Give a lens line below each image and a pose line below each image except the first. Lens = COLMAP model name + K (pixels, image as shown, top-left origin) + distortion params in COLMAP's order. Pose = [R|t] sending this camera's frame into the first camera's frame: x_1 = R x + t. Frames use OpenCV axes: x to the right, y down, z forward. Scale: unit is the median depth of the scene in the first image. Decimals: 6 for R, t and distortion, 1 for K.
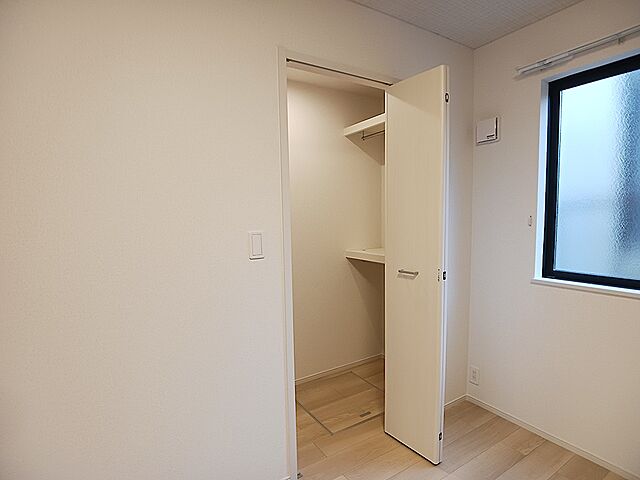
lens RADIAL K [[347.1, 0, 318.0], [0, 347.1, 246.8], [0, 0, 1]] dist [-0.025959, 0.000074]
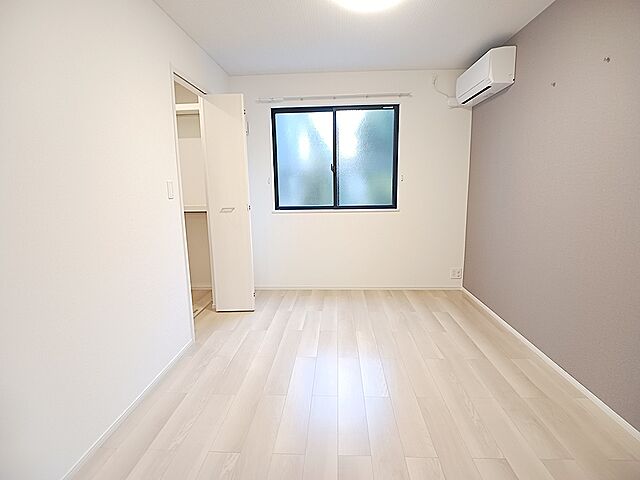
lens RADIAL K [[347.1, 0, 318.0], [0, 347.1, 246.8], [0, 0, 1]] dist [-0.025959, 0.000074]
pose [[0.579452, -0.136521, 0.803491, -0.851315], [0.081914, 0.990634, 0.109245, 0.103705], [-0.810880, 0.002514, 0.585208, -0.360001]]
